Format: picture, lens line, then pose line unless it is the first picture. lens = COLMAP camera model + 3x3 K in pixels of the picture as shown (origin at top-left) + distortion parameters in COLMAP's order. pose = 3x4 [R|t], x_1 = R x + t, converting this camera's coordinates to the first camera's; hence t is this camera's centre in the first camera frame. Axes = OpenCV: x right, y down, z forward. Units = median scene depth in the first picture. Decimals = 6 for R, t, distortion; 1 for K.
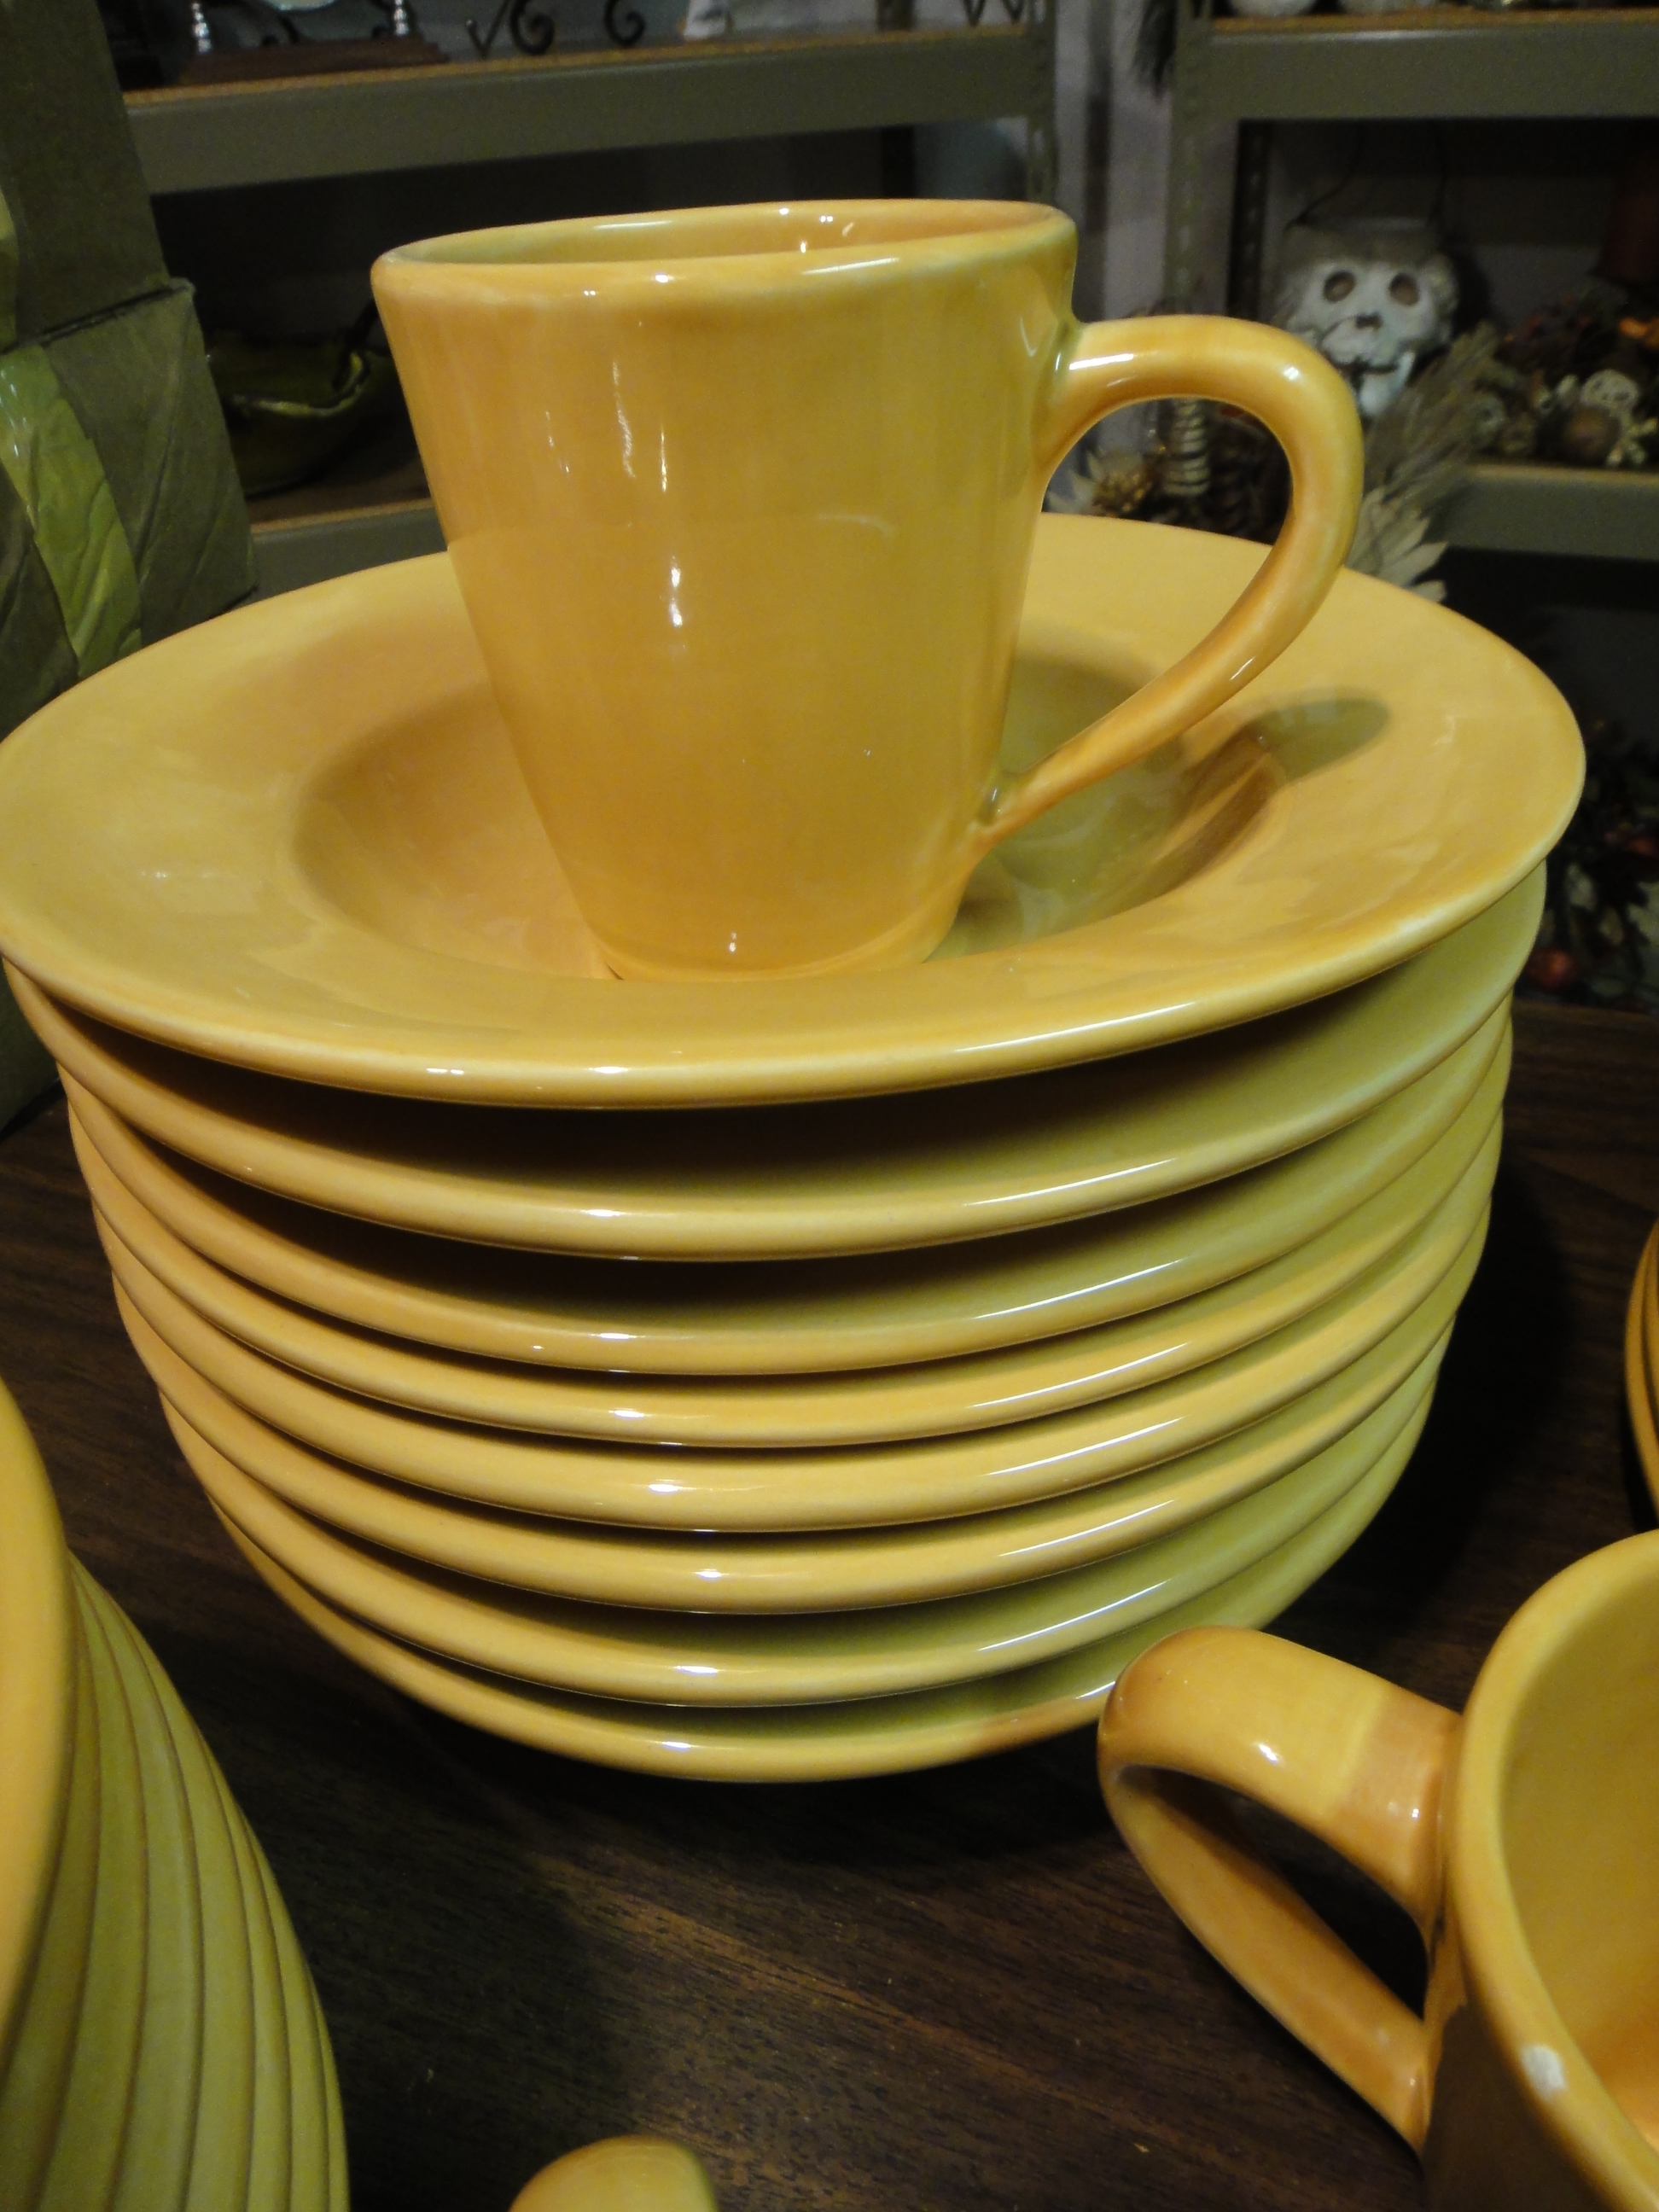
lens RADIAL K [[1572.0, 0, 910.3], [0, 1572.0, 995.2], [0, 0, 1]] dist [0.018235, -0.006066]
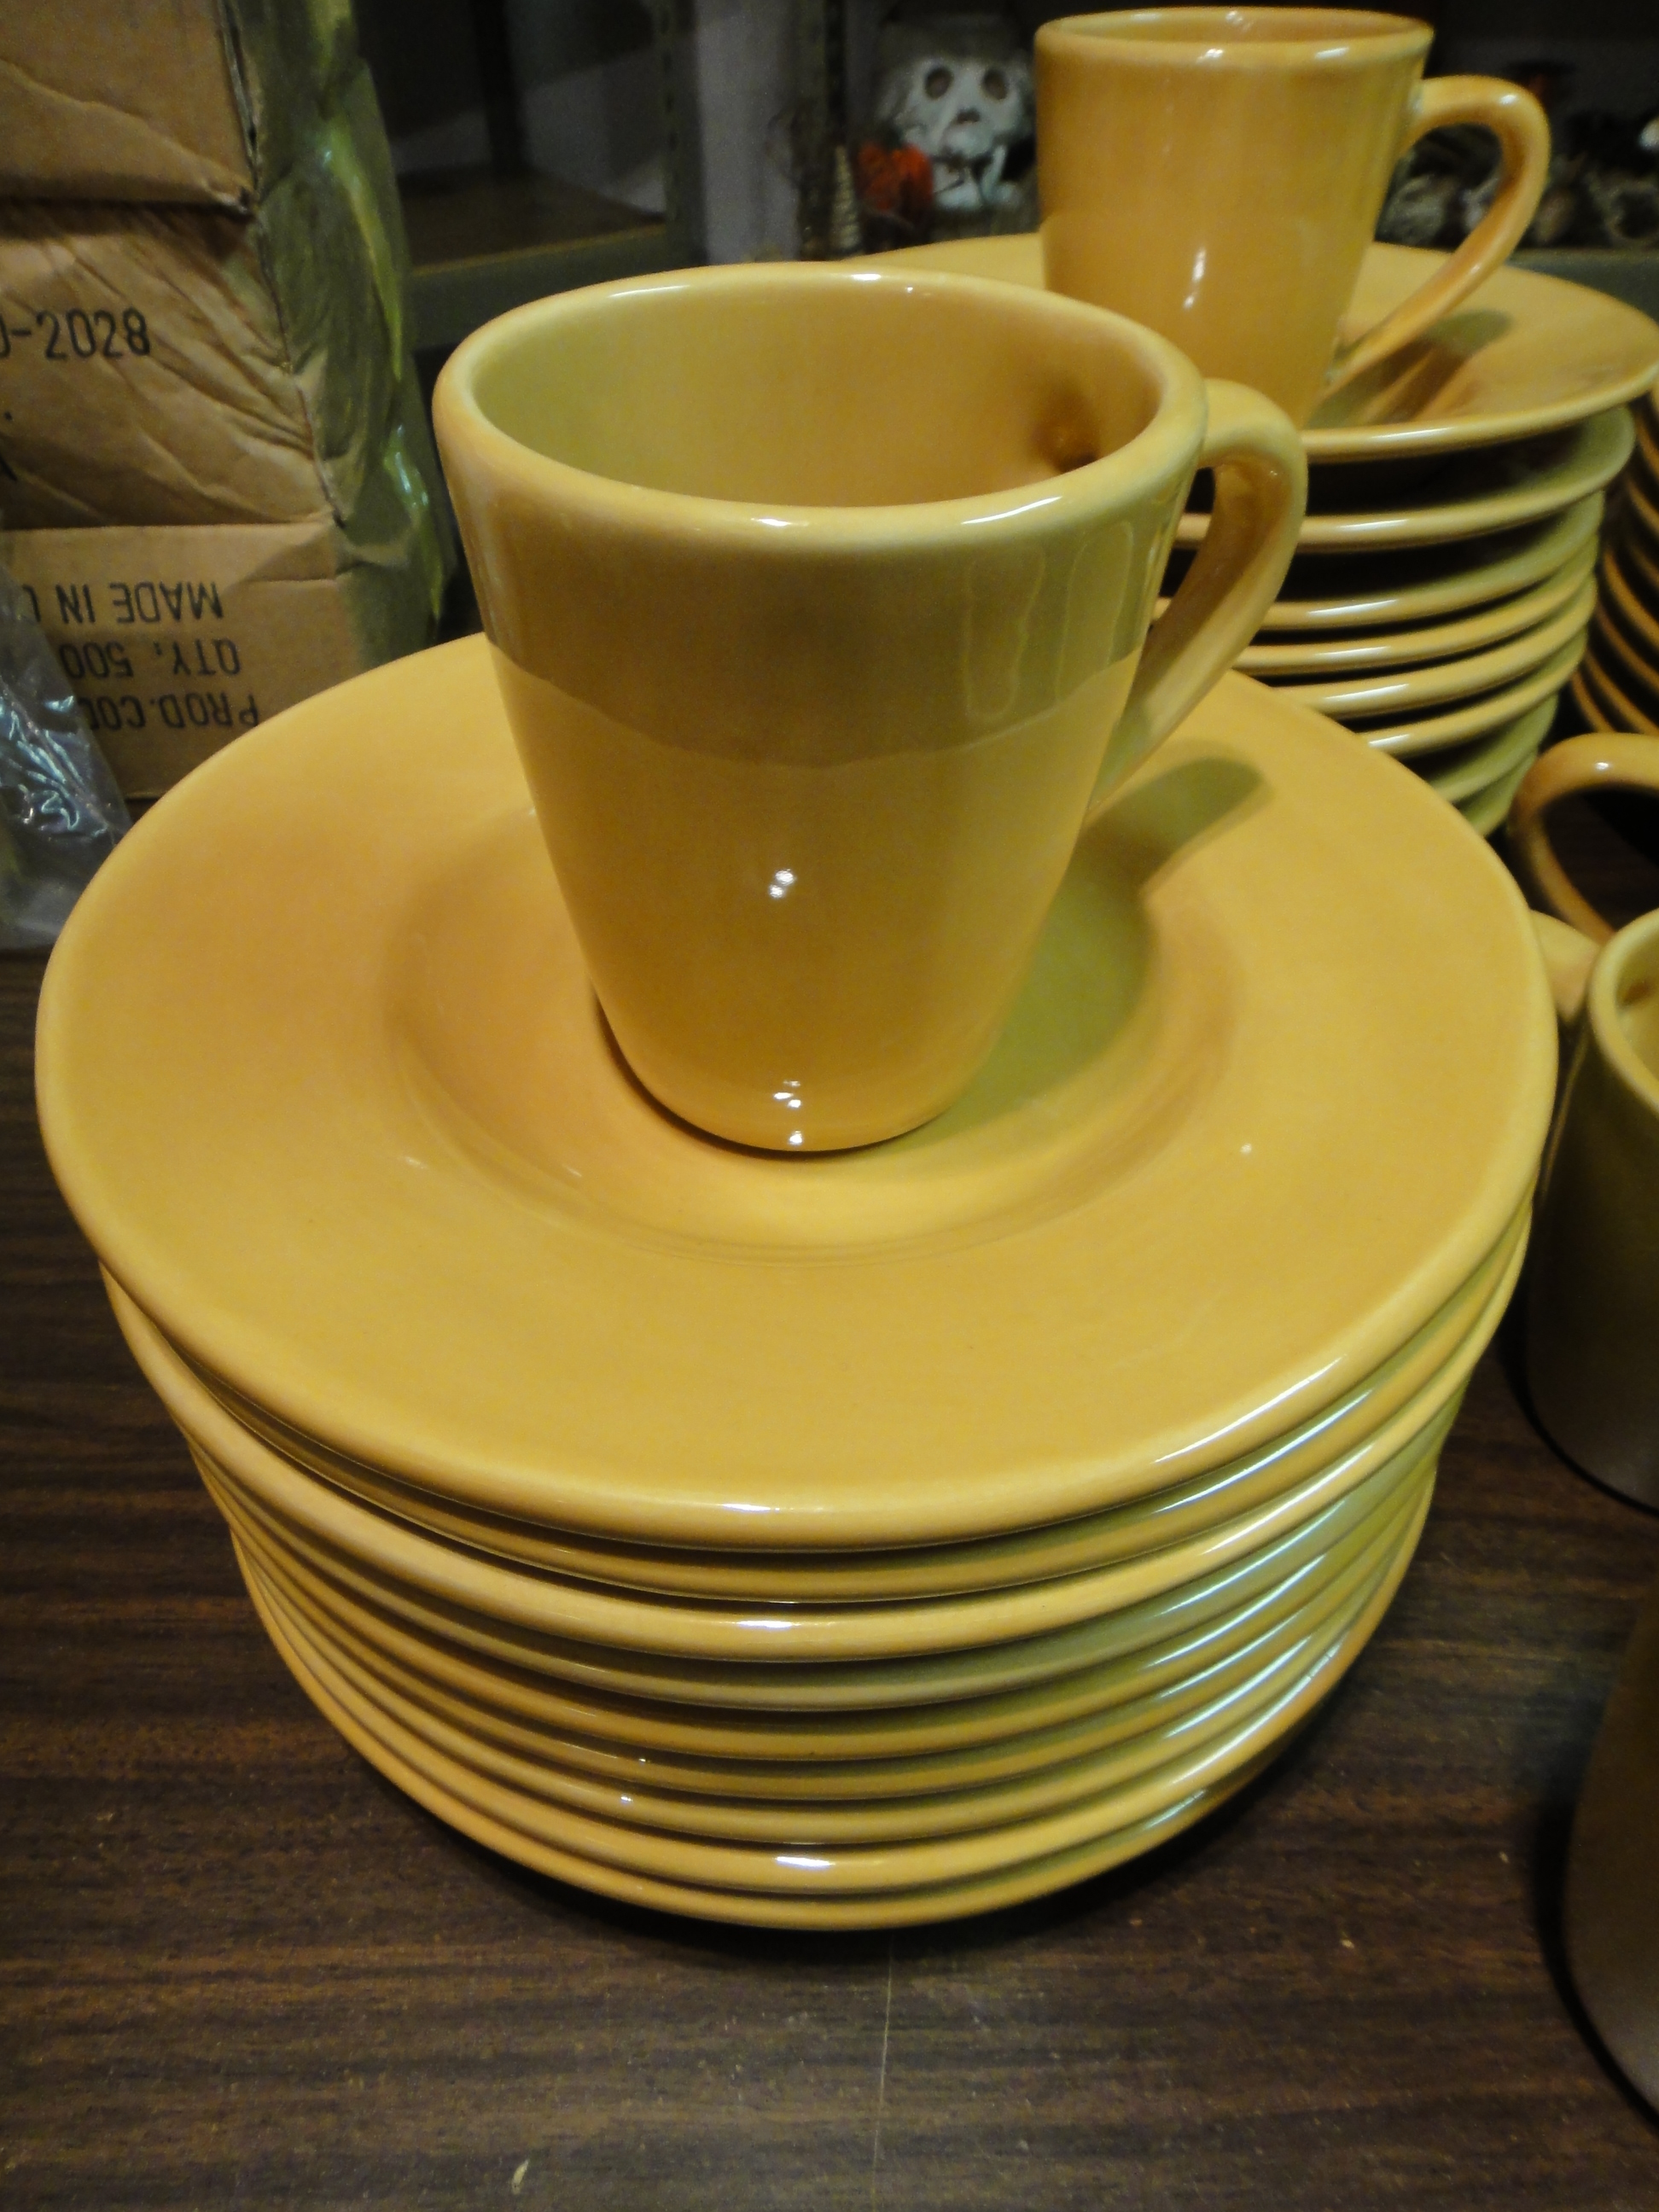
lens RADIAL K [[1572.0, 0, 825.7], [0, 1572.0, 1091.3], [0, 0, 1]] dist [0.018235, -0.006066]
pose [[0.959286, -0.161725, 0.231549, -0.175535], [0.127349, 0.979435, 0.156490, 0.055146], [-0.252095, -0.120631, 0.960154, -0.119247]]
